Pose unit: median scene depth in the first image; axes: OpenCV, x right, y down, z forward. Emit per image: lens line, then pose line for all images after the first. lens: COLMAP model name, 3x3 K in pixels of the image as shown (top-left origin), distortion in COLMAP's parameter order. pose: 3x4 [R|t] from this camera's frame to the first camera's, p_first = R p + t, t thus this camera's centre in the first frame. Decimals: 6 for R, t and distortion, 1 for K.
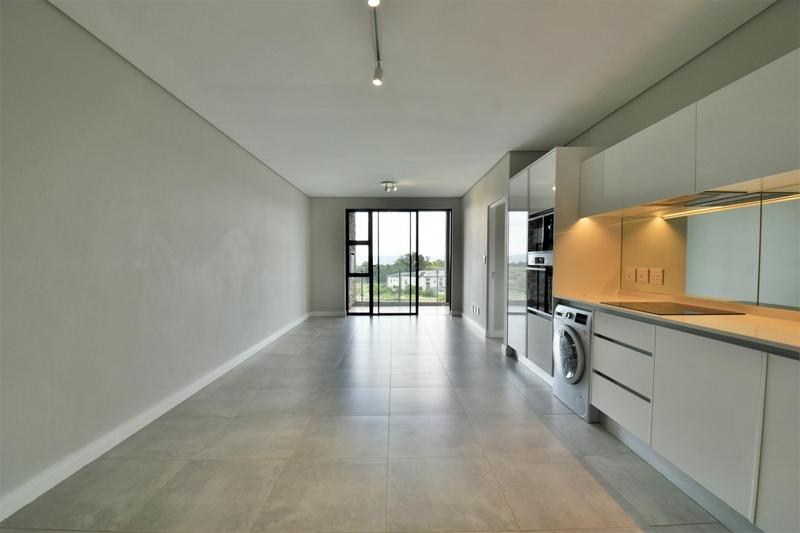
lens RADIAL K [[361.7, 0, 399.1], [0, 361.7, 270.3], [0, 0, 1]] dist [-0.017773, -0.000357]
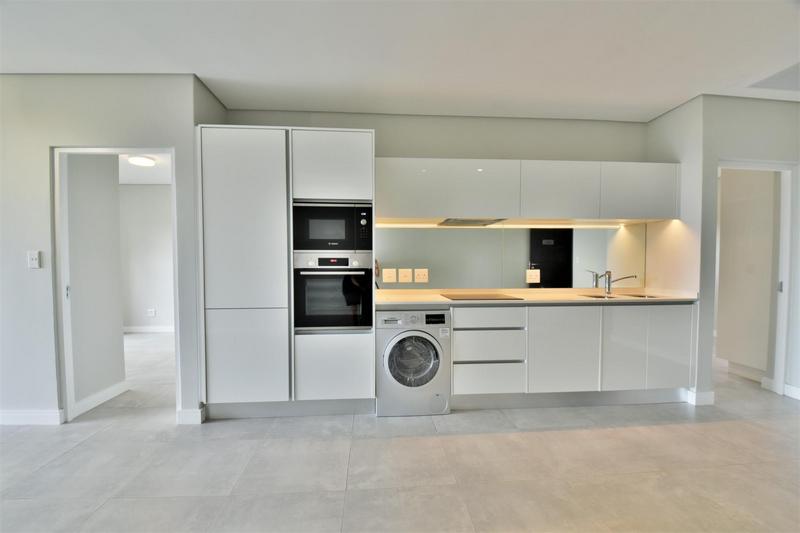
lens RADIAL K [[361.7, 0, 399.1], [0, 361.7, 270.3], [0, 0, 1]] dist [-0.017773, -0.000357]
pose [[-0.065617, -0.026736, 0.997487, -0.172961], [0.028061, 0.999196, 0.028628, -0.011960], [-0.997450, 0.029869, -0.064814, 0.405070]]
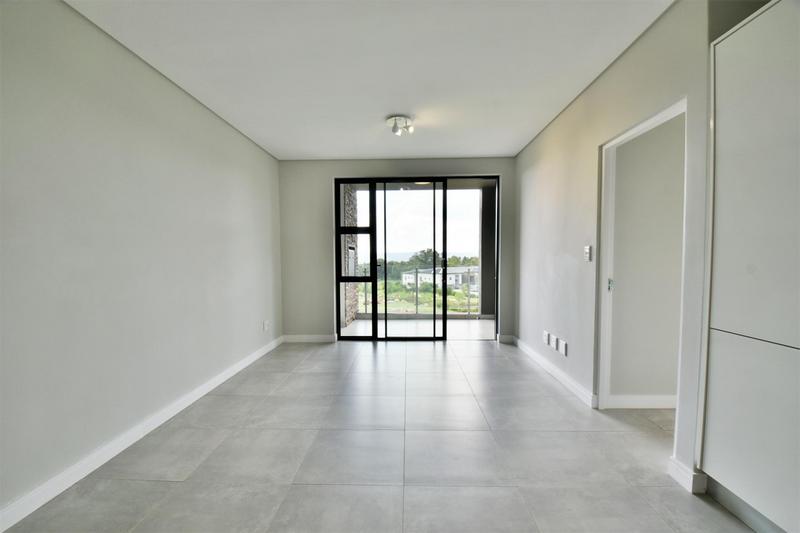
lens RADIAL K [[362.0, 0, 404.1], [0, 362.0, 276.8], [0, 0, 1]] dist [-0.035566, -0.000063]
pose [[0.999634, -0.003273, -0.026841, -0.005962], [0.003998, 0.999627, 0.027020, -0.008893], [0.026743, -0.027117, 0.999274, 0.348136]]
